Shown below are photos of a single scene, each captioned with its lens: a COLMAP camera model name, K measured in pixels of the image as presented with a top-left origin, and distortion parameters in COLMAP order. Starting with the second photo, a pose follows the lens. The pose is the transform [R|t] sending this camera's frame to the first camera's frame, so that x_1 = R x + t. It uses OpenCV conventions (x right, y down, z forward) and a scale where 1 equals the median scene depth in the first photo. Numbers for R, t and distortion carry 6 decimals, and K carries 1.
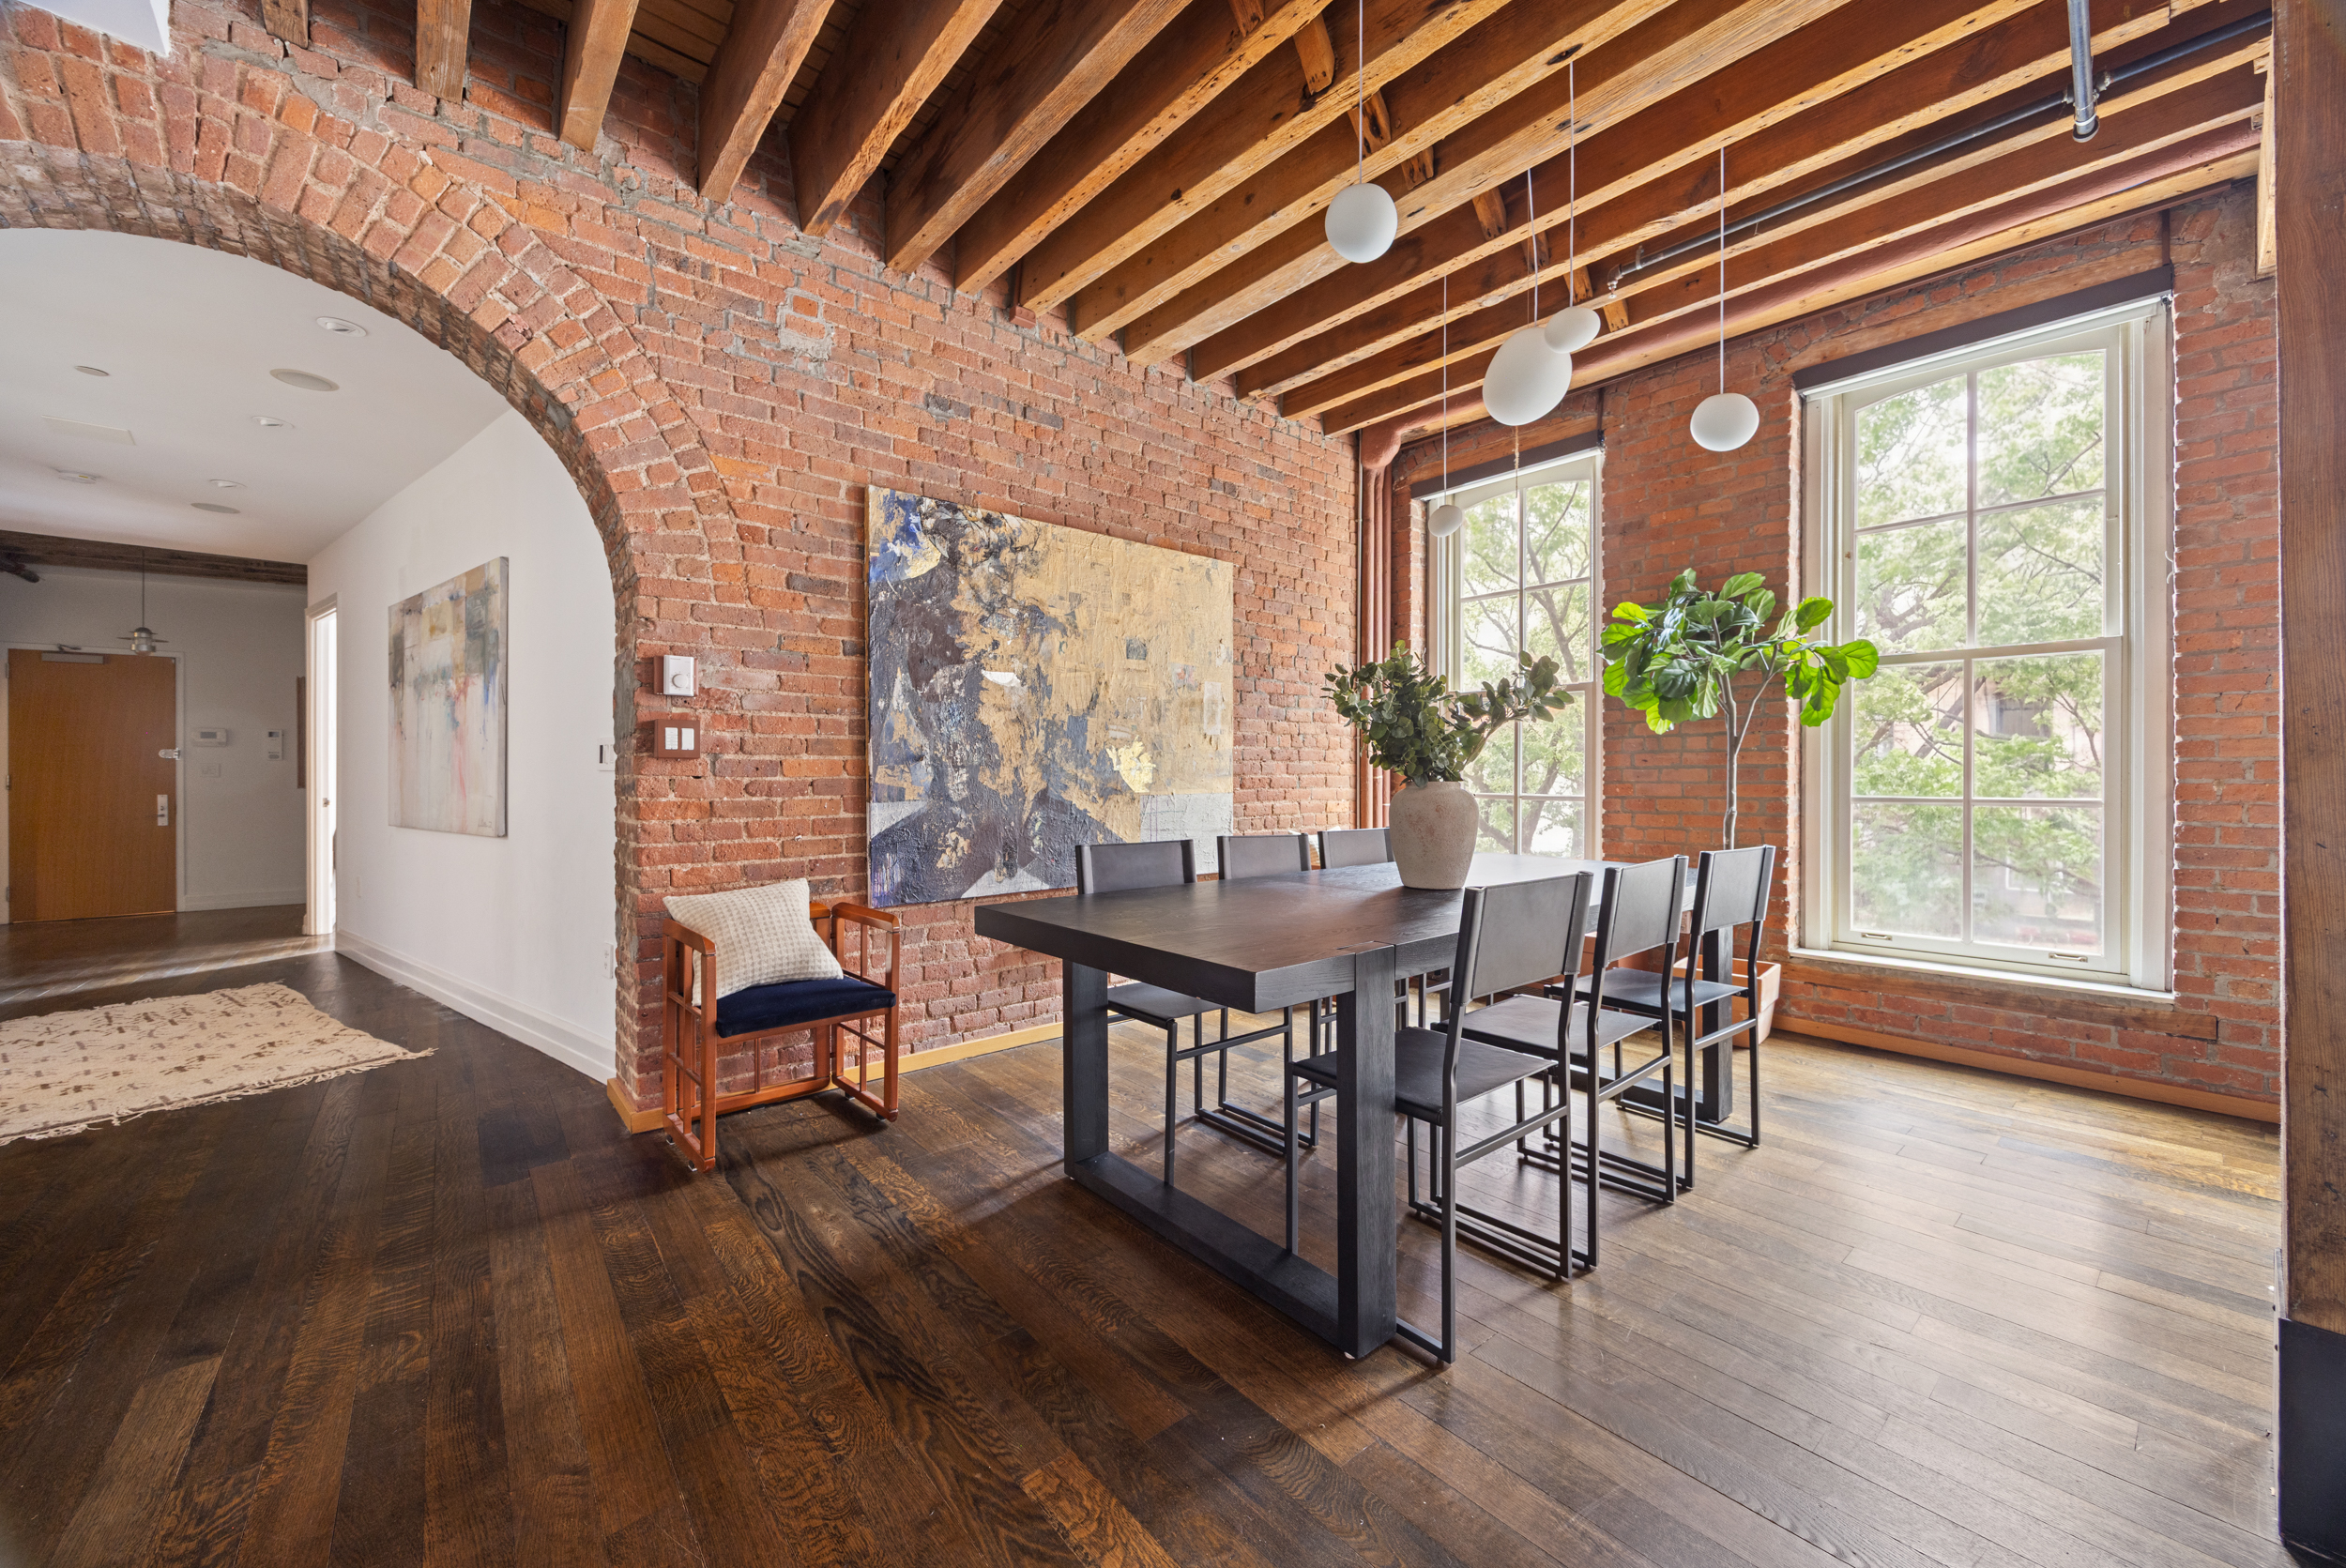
lens RADIAL K [[894.0, 0, 1173.0], [0, 894.0, 784.0], [0, 0, 1]] dist [-0.001624, -0.000365]
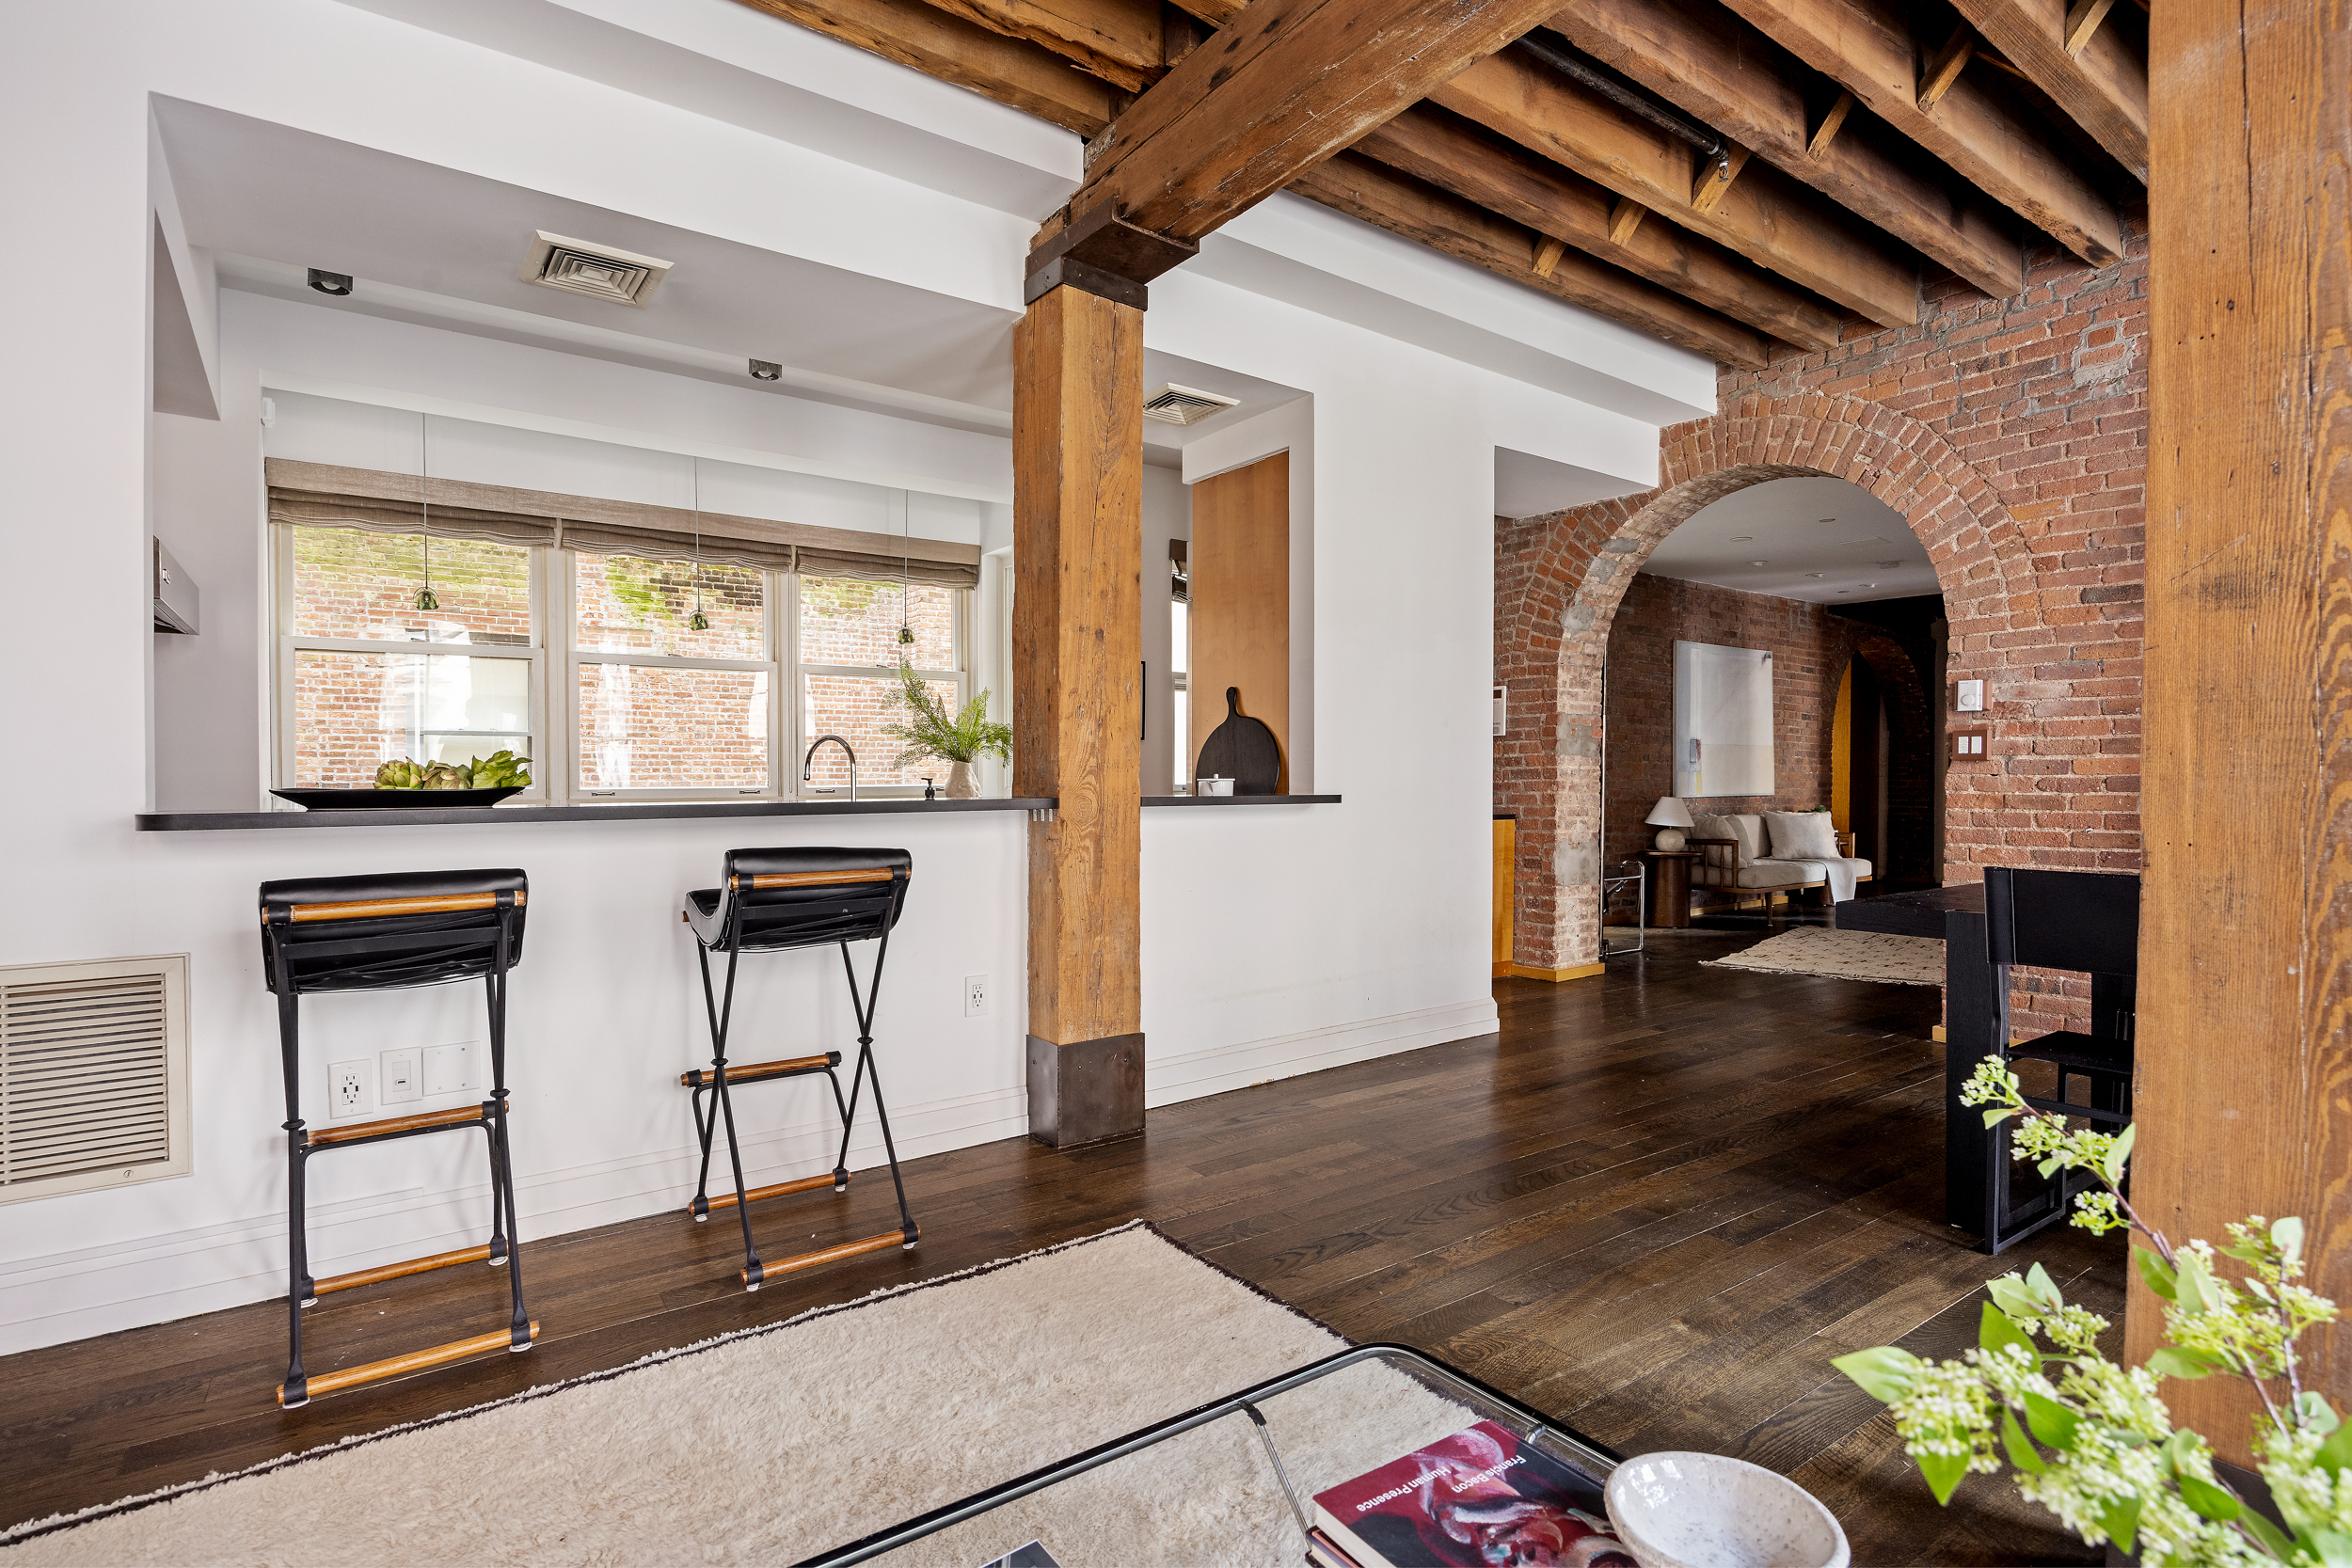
lens RADIAL K [[1171.4, 0, 1176.0], [0, 1171.4, 784.0], [0, 0, 1]] dist [0.000012, -0.000003]
pose [[-0.081757, 0.005221, -0.996639, 0.240349], [-0.002965, 0.999981, 0.005482, -0.000171], [0.996648, 0.003403, -0.081740, 0.001615]]
